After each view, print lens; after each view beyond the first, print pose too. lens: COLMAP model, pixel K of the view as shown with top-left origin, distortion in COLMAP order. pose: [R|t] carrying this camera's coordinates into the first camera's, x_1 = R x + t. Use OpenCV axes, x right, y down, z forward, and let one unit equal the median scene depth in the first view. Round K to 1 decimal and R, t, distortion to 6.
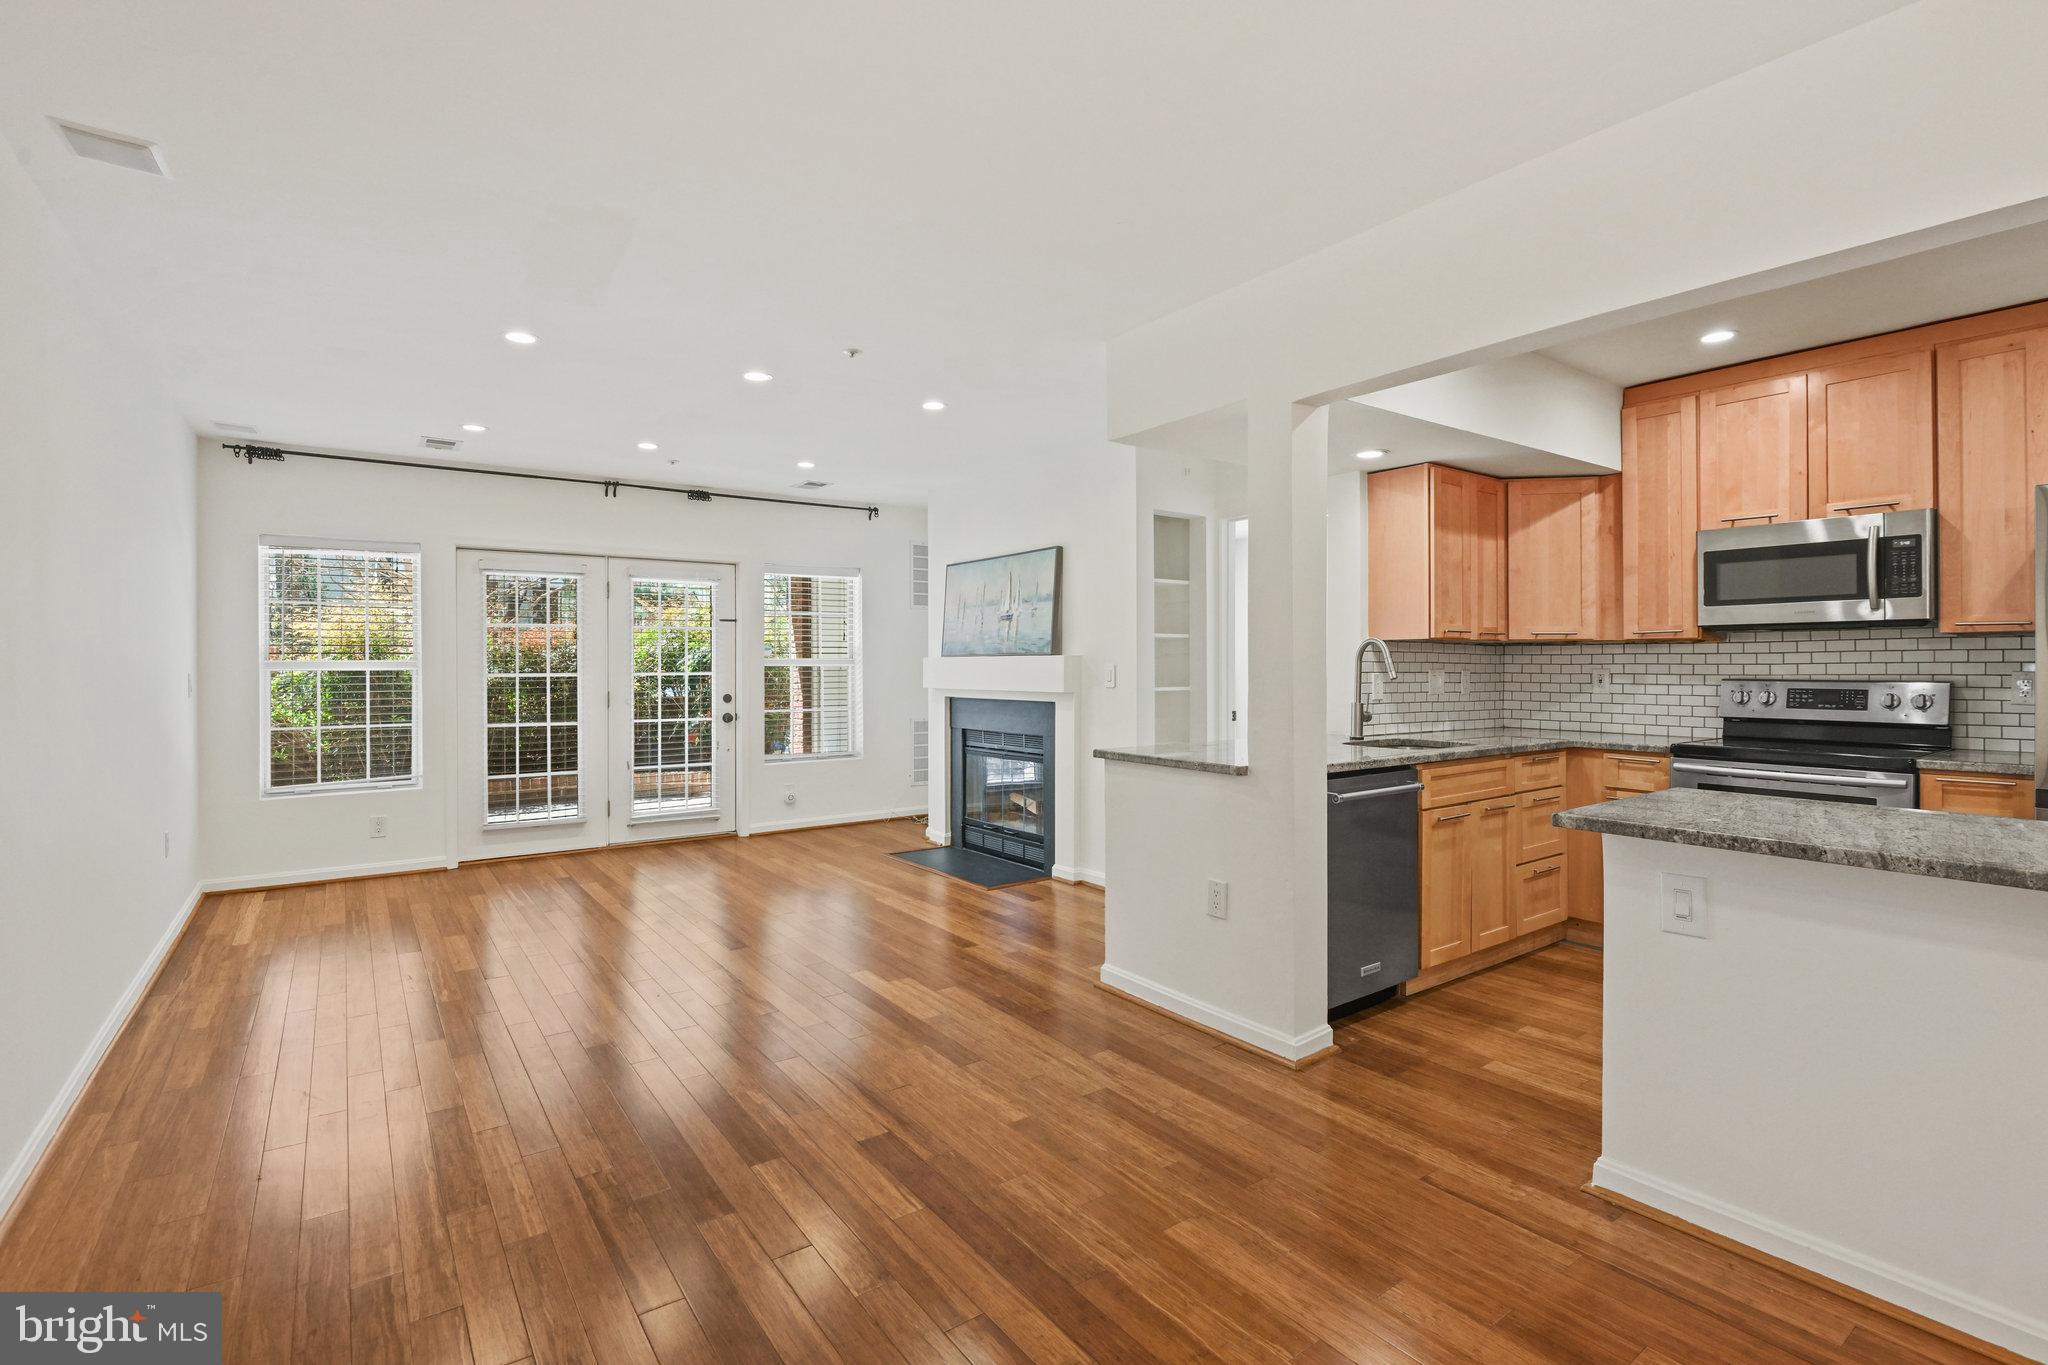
lens RADIAL K [[948.3, 0, 1026.2], [0, 948.3, 670.1], [0, 0, 1]] dist [-0.004257, -0.009878]
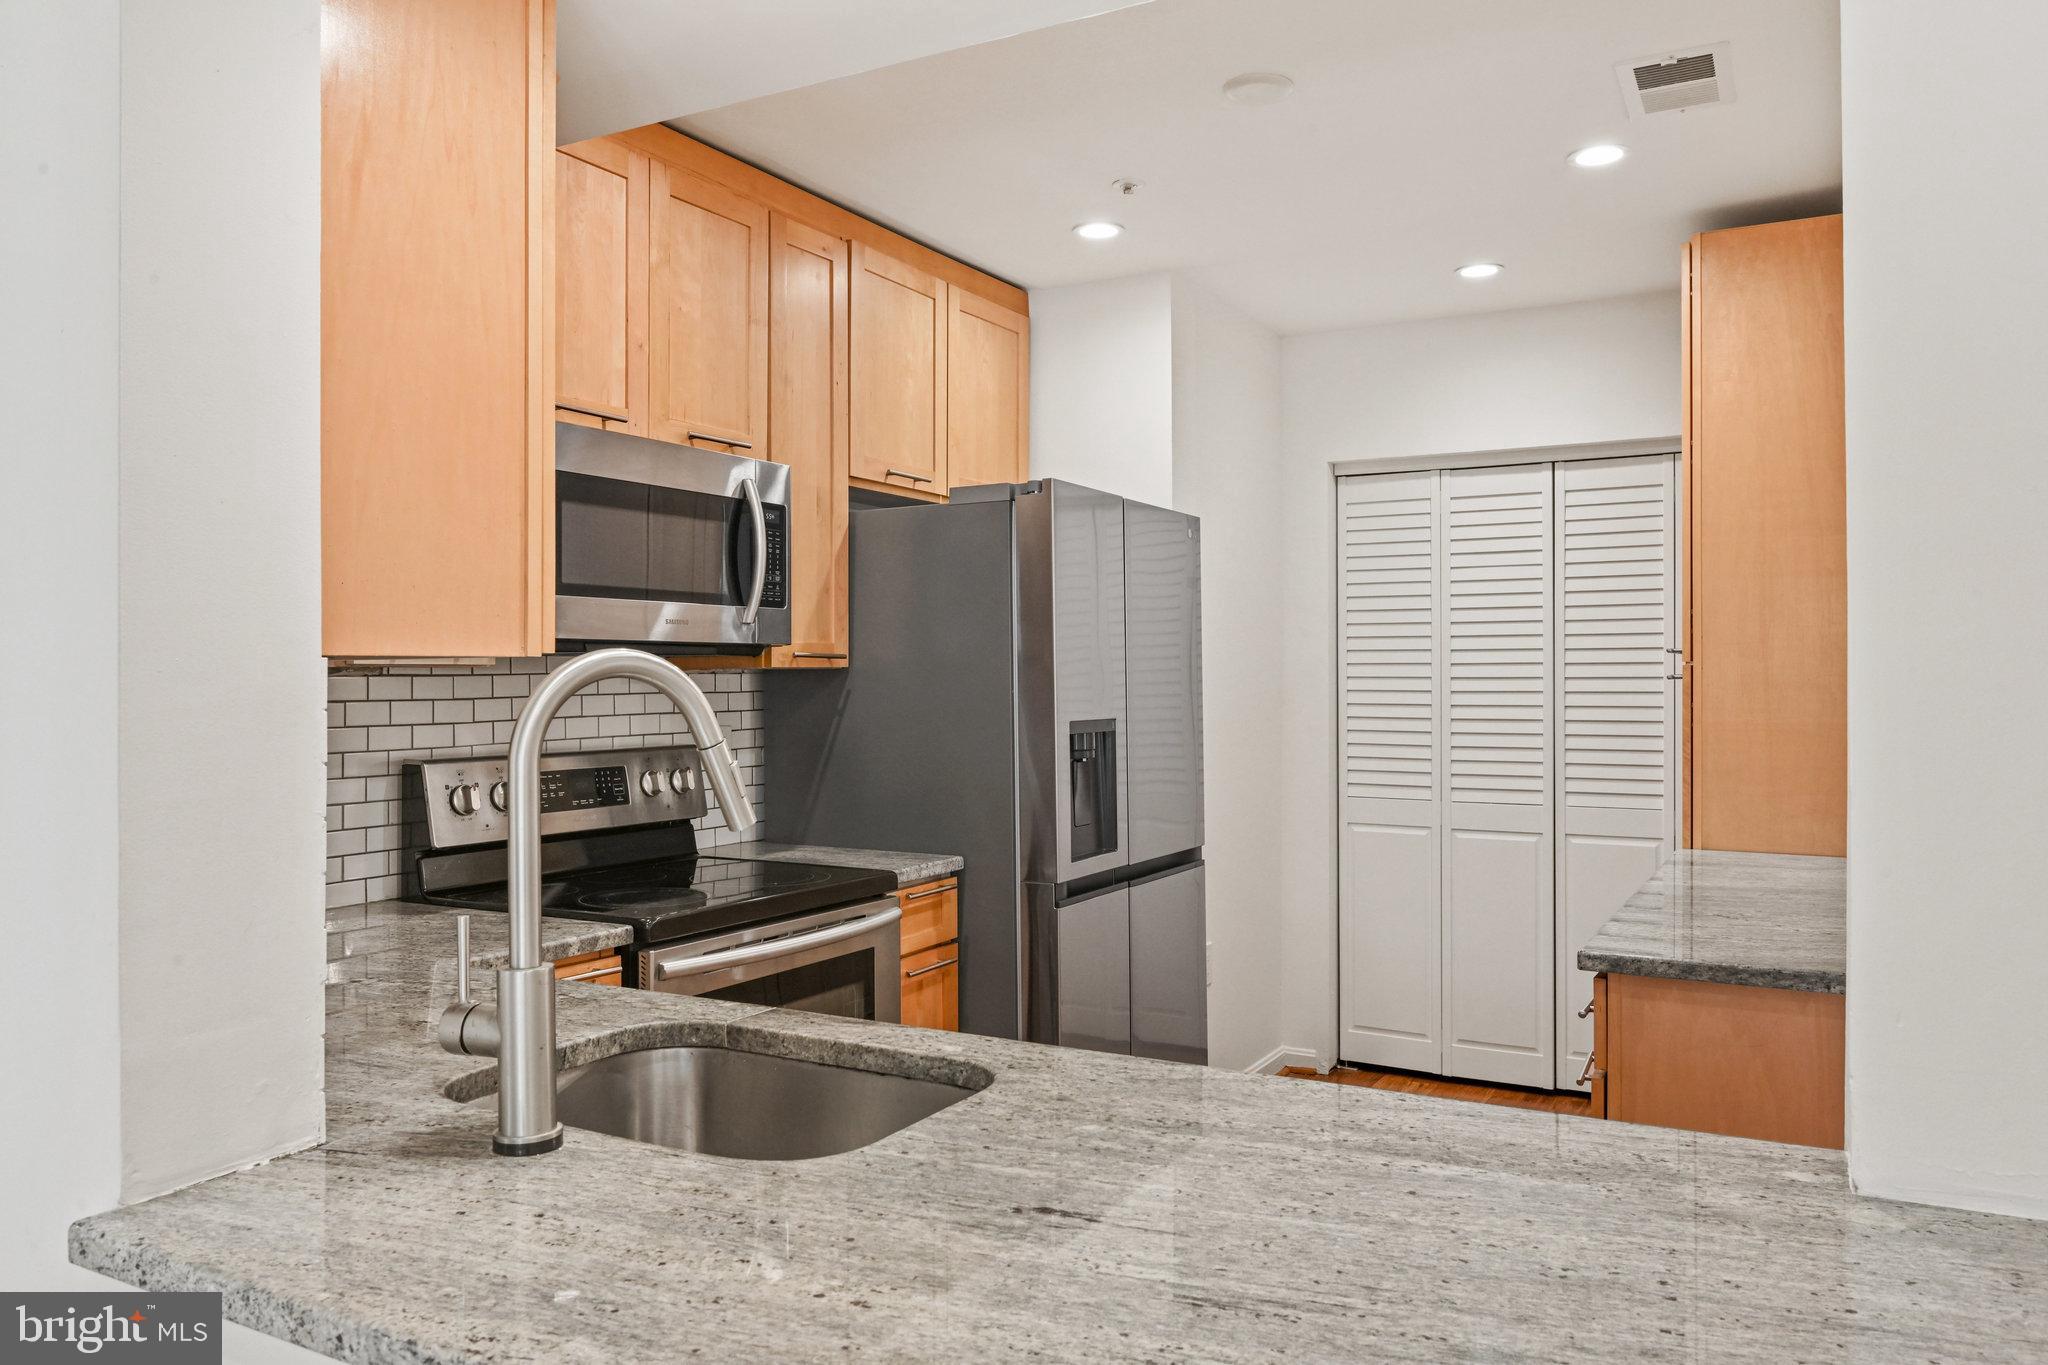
lens RADIAL K [[1453.9, 0, 1024.0], [0, 1453.9, 682.5], [0, 0, 1]] dist [-0.011624, -0.001462]
pose [[-0.419019, 0.000365, 0.907978, 0.023998], [0.008756, 0.999955, 0.003639, -0.025937], [-0.907935, 0.009475, -0.419003, 1.016487]]
